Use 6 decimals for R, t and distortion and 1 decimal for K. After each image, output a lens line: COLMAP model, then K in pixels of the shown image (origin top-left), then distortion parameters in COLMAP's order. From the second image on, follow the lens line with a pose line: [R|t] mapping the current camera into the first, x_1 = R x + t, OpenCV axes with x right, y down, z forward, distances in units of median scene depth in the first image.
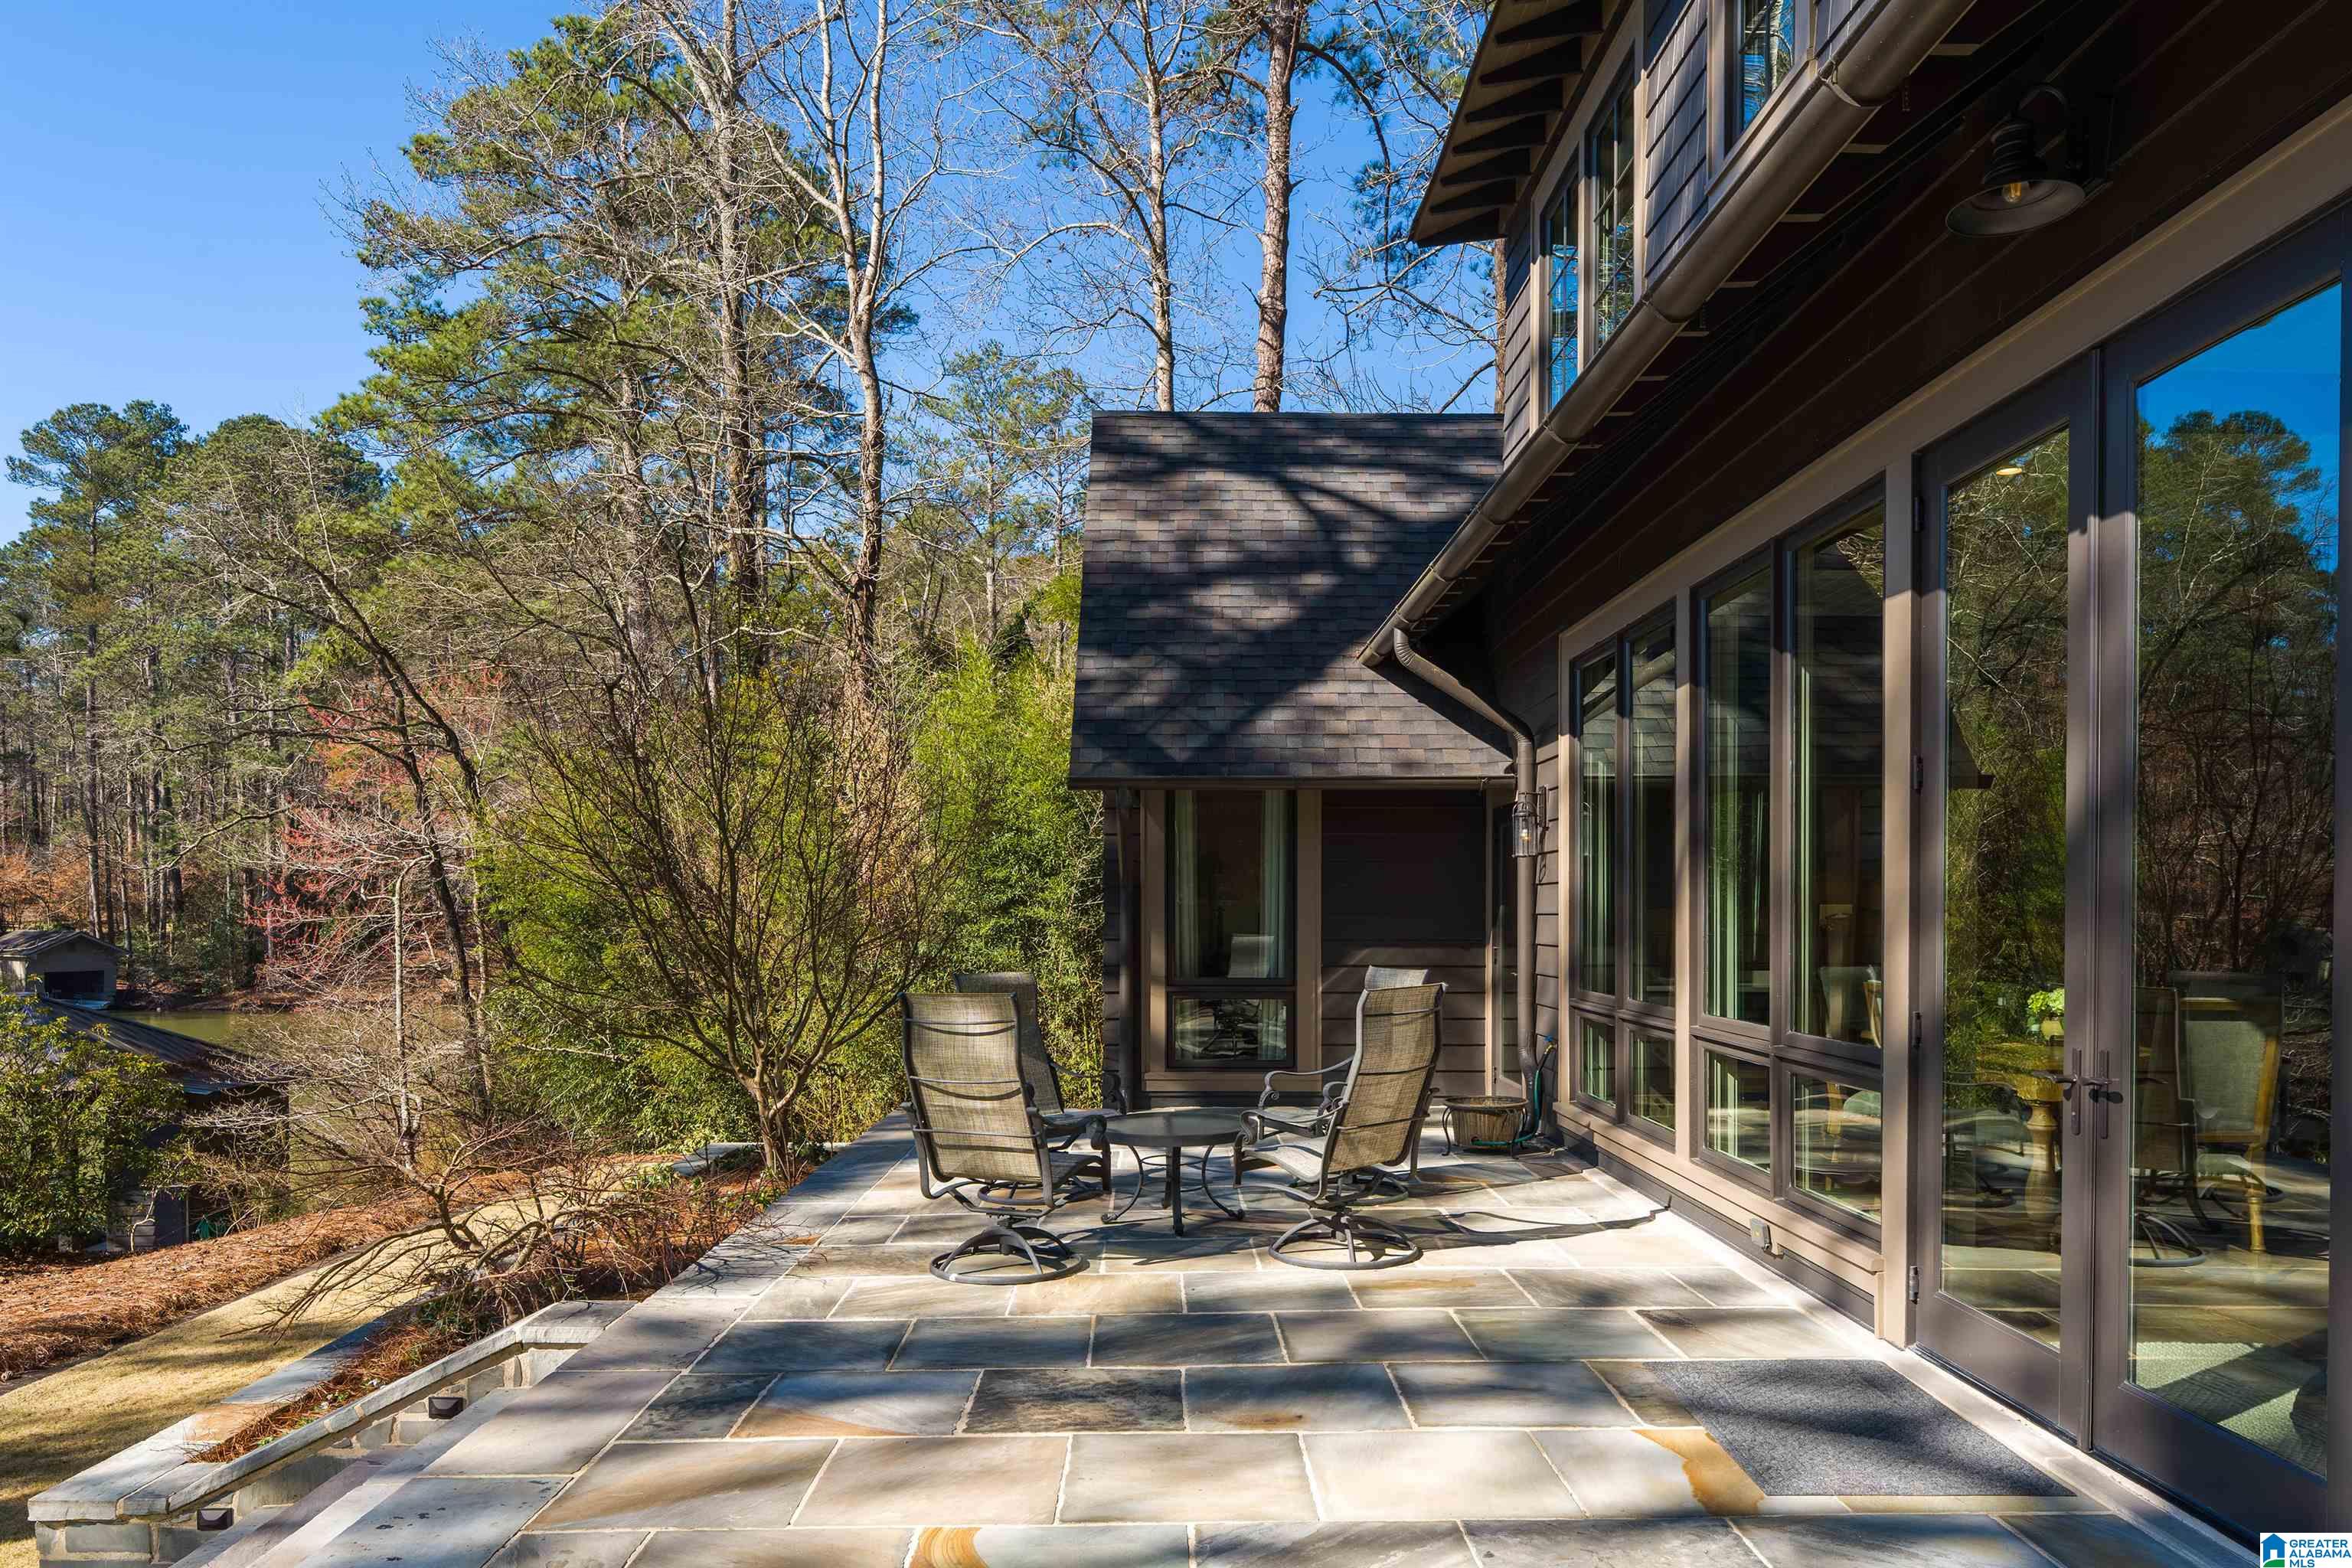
lens RADIAL K [[1580.1, 0, 1186.6], [0, 1580.1, 942.4], [0, 0, 1]] dist [-0.006586, 0.001413]
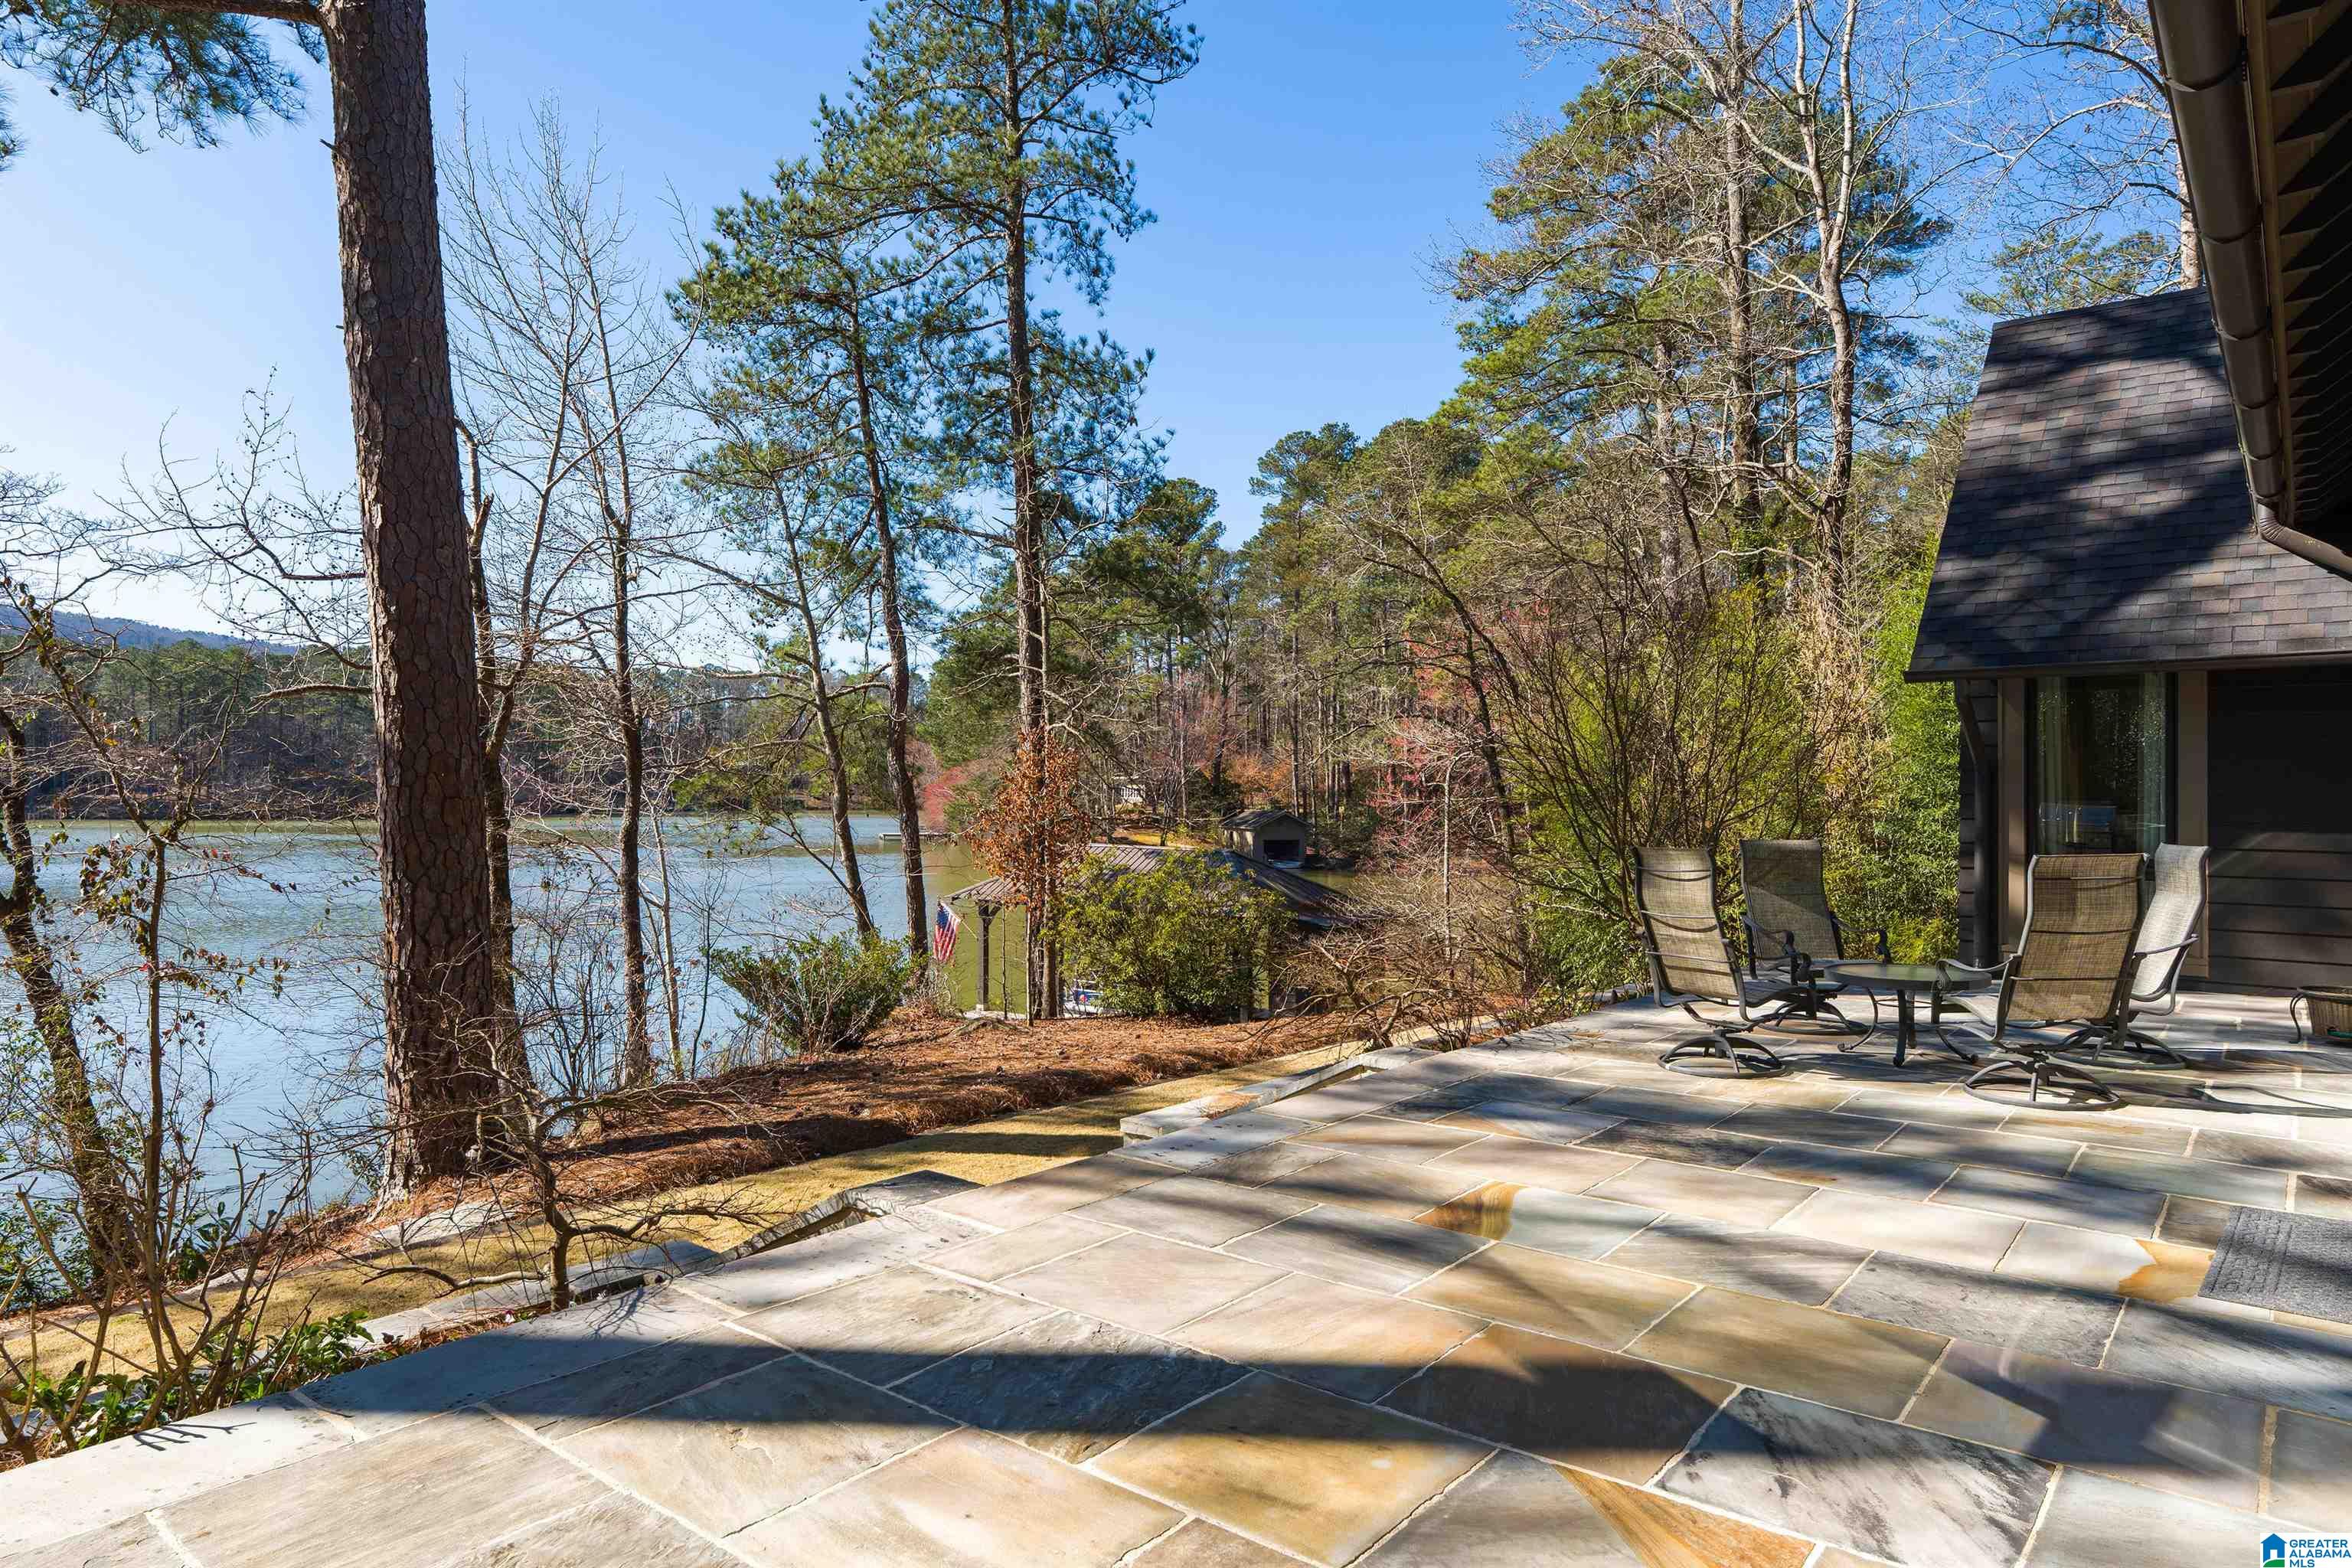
lens RADIAL K [[1407.8, 0, 1177.6], [0, 1407.8, 784.3], [0, 0, 1]] dist [-0.001024, 0.002388]
pose [[0.766105, 0.000532, -0.642716, 0.142815], [-0.020744, 0.999499, -0.023899, 0.007700], [0.642381, 0.031642, 0.765732, -0.075931]]
